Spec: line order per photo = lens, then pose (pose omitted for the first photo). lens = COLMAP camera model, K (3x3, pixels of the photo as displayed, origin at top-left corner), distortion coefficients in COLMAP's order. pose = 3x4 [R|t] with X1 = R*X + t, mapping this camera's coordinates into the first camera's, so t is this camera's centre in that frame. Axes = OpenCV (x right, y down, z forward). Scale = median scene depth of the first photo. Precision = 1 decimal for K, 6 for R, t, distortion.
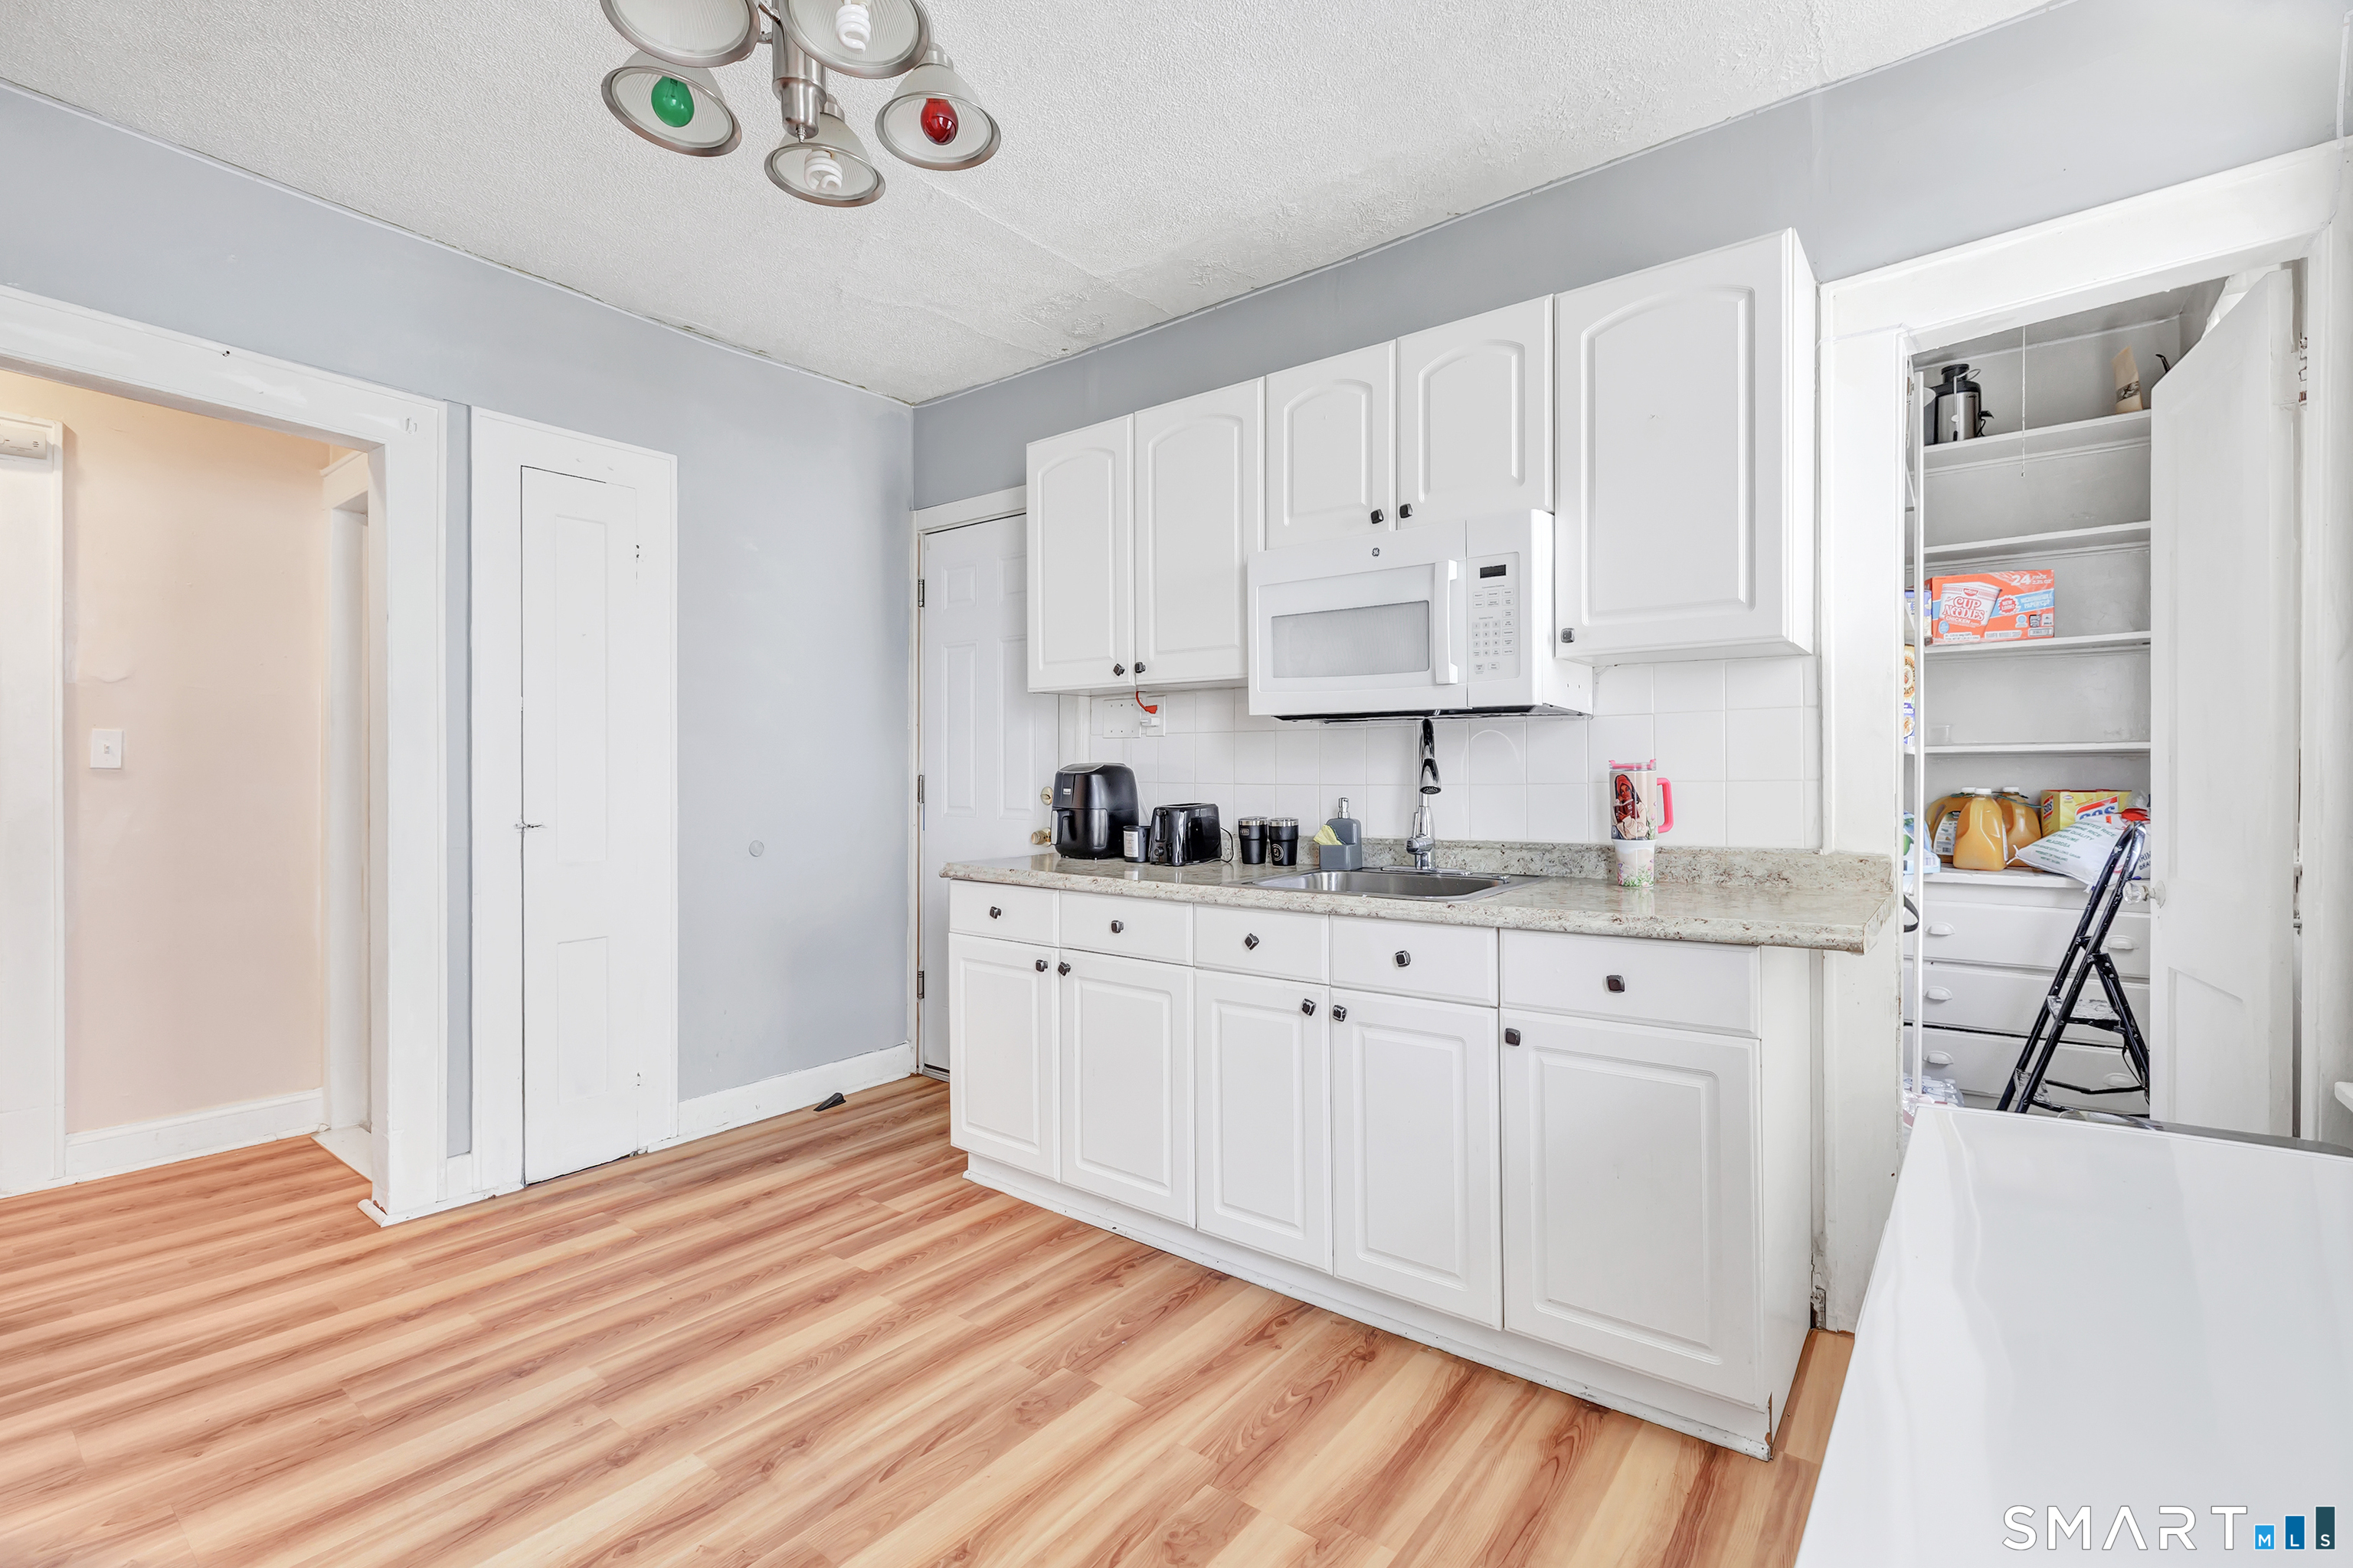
lens RADIAL K [[1086.8, 0, 1166.9], [0, 1086.8, 746.1], [0, 0, 1]] dist [-0.000631, -0.000404]
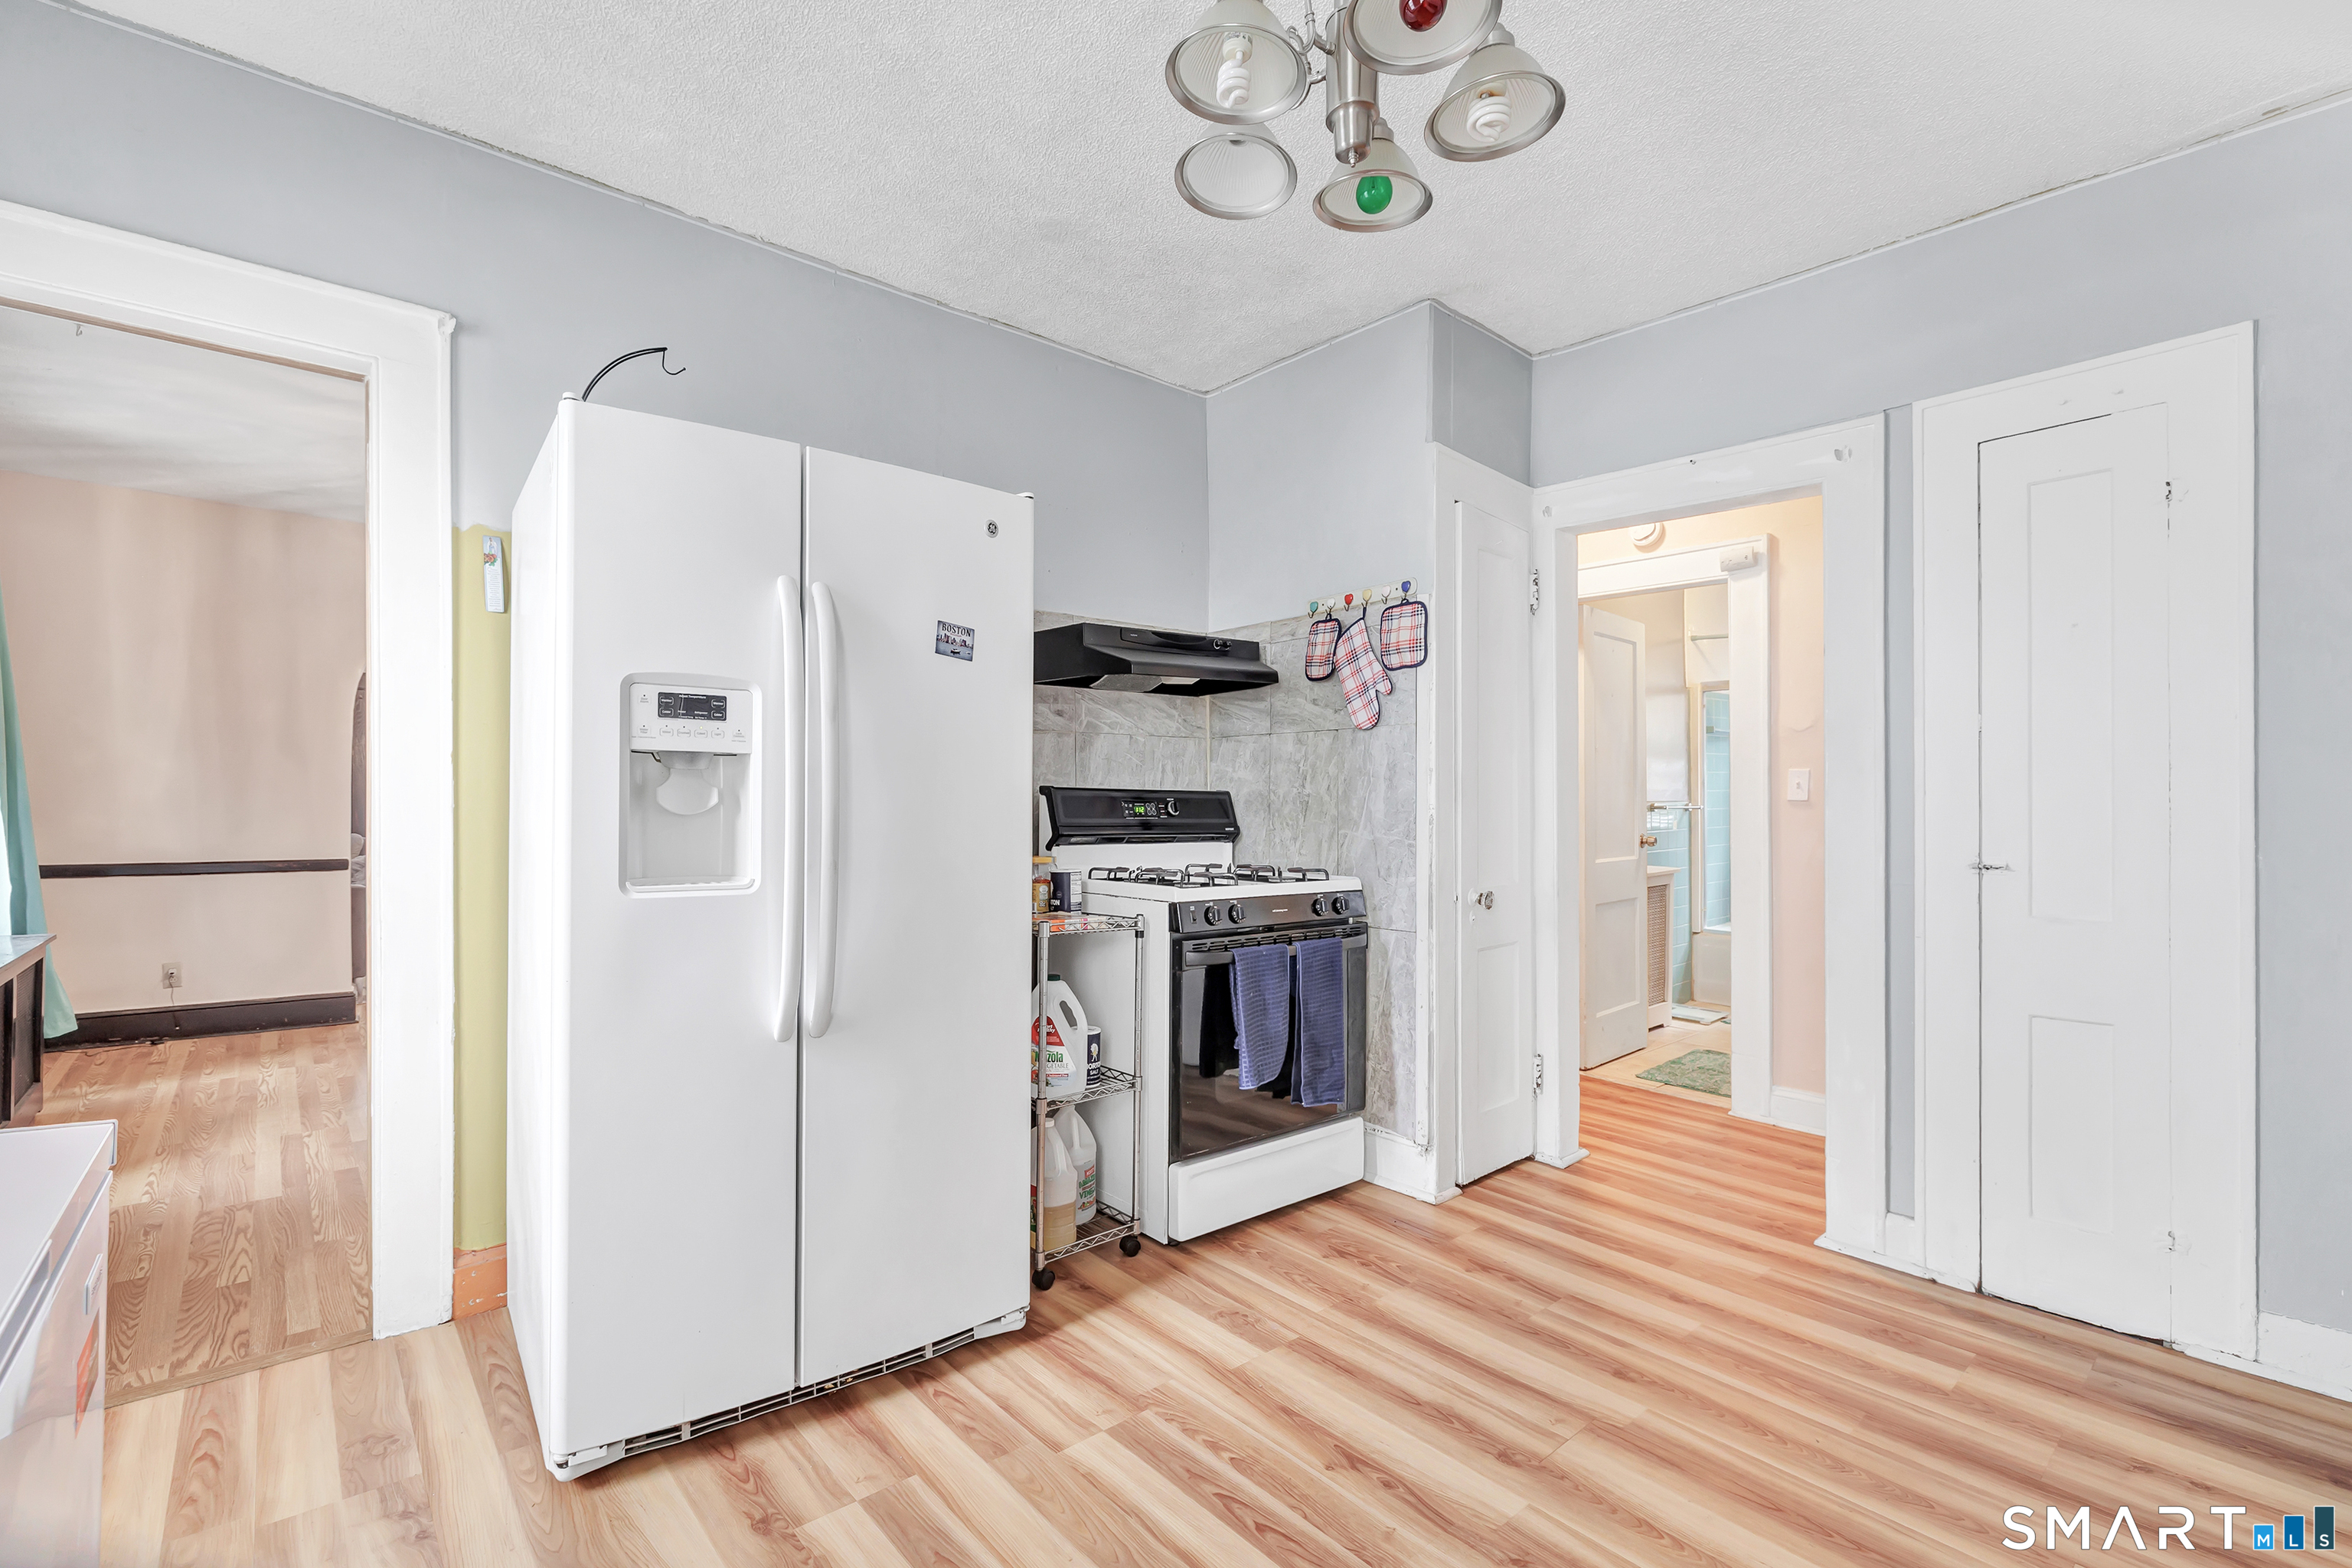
lens RADIAL K [[1049.3, 0, 1176.0], [0, 1049.3, 784.0], [0, 0, 1]] dist [-0.001053, -0.000253]
pose [[-0.222916, -0.019867, -0.974635, 0.407760], [0.018649, 0.999522, -0.024640, 0.021137], [0.974659, -0.023669, -0.222439, 0.673308]]
